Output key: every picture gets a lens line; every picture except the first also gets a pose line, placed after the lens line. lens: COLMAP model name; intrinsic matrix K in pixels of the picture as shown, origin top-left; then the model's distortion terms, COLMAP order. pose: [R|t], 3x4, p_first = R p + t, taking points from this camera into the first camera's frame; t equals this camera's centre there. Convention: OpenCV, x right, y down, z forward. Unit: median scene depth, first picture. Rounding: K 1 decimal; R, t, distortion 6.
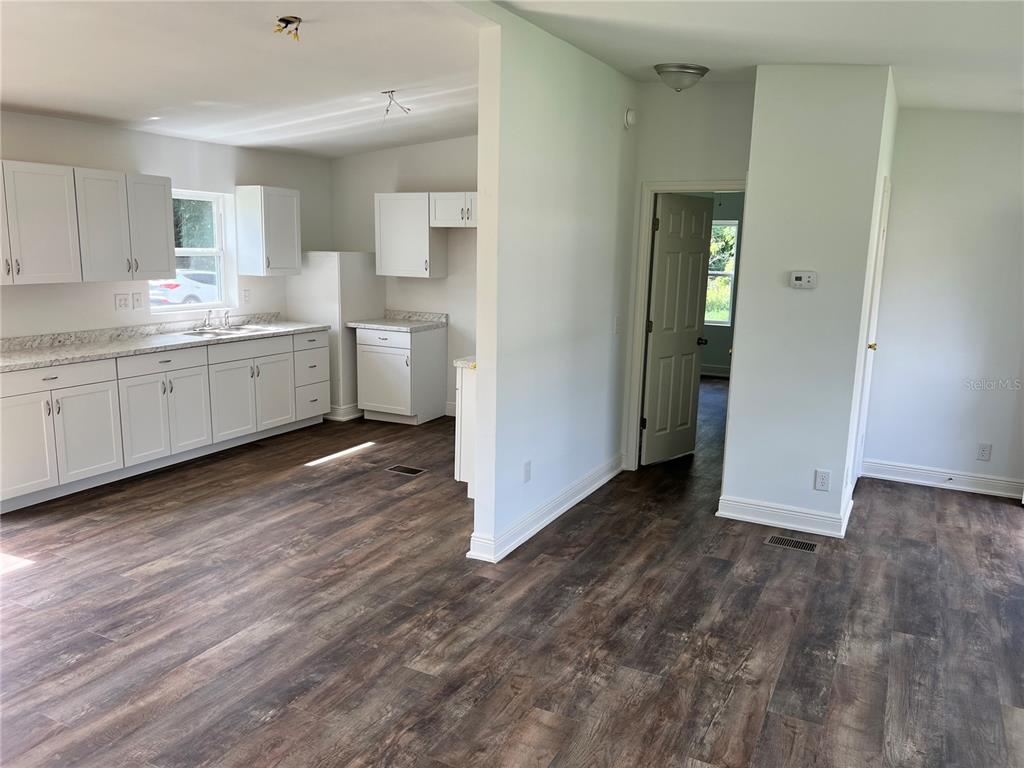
lens RADIAL K [[780.6, 0, 513.3], [0, 780.6, 381.9], [0, 0, 1]] dist [0.051641, -0.060751]
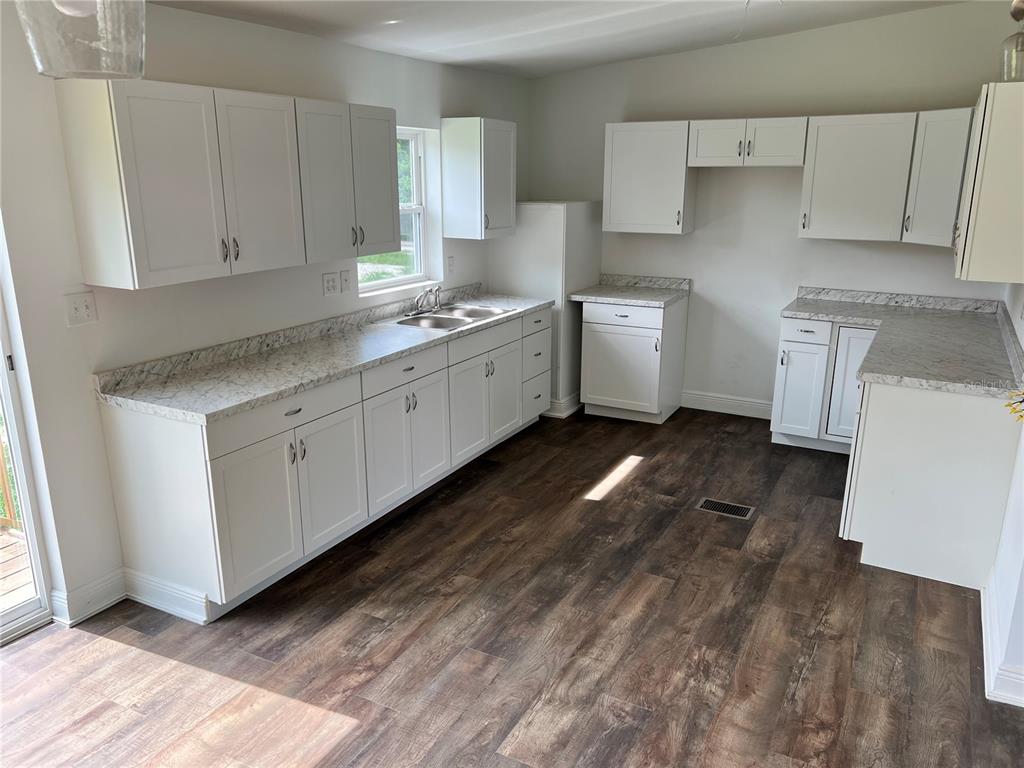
lens RADIAL K [[780.6, 0, 512.2], [0, 780.6, 384.0], [0, 0, 1]] dist [0.051641, -0.060751]
pose [[0.999716, -0.013821, -0.019426, -0.401554], [0.015542, 0.995689, 0.091443, -0.093007], [0.018079, -0.091719, 0.995621, 0.336523]]
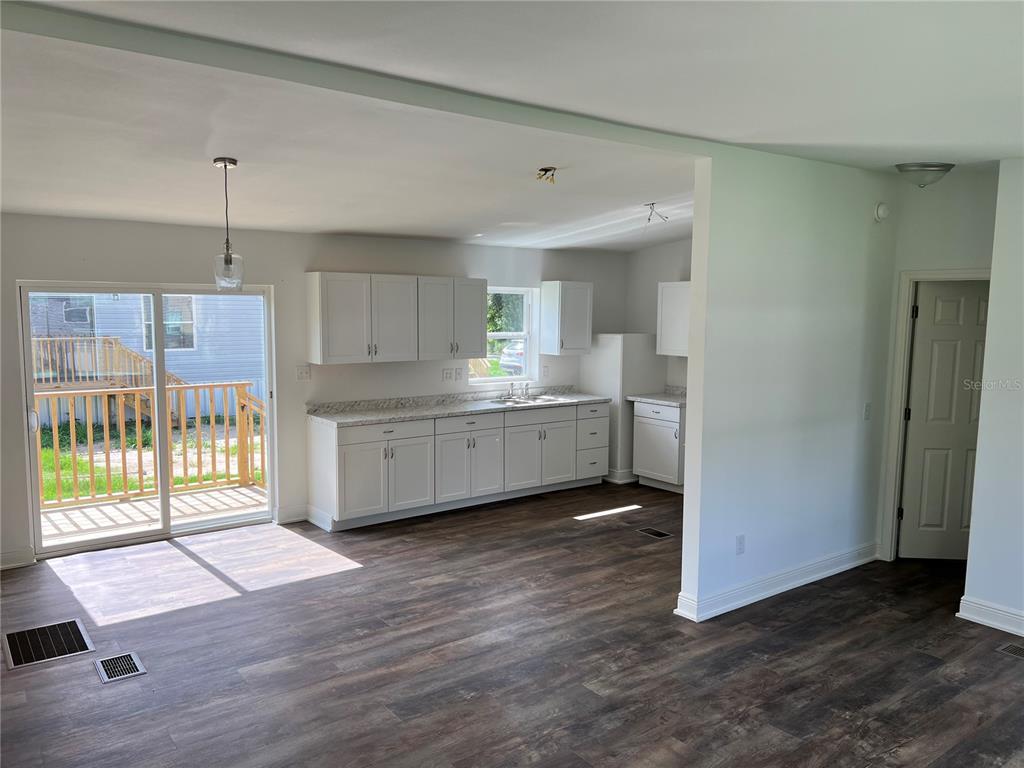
lens RADIAL K [[780.6, 0, 515.0], [0, 780.6, 384.5], [0, 0, 1]] dist [0.051641, -0.060751]
pose [[0.904422, 0.033430, -0.425327, 0.186355], [-0.068338, 0.995405, -0.067077, -0.010072], [0.421130, 0.089732, 0.902551, -0.131581]]
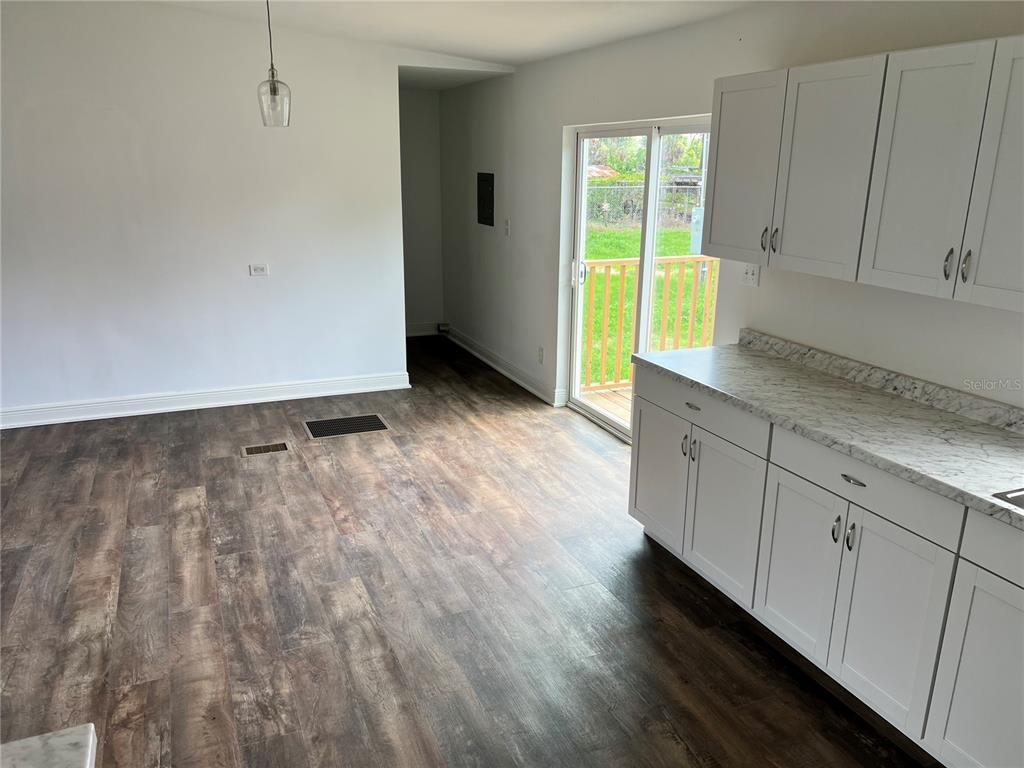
lens RADIAL K [[780.6, 0, 510.8], [0, 780.6, 377.5], [0, 0, 1]] dist [0.051641, -0.060751]
pose [[-0.633884, 0.181090, -0.751929, 0.006083], [-0.159257, 0.920809, 0.356018, -0.250671], [0.756854, 0.345424, -0.554846, 1.308330]]
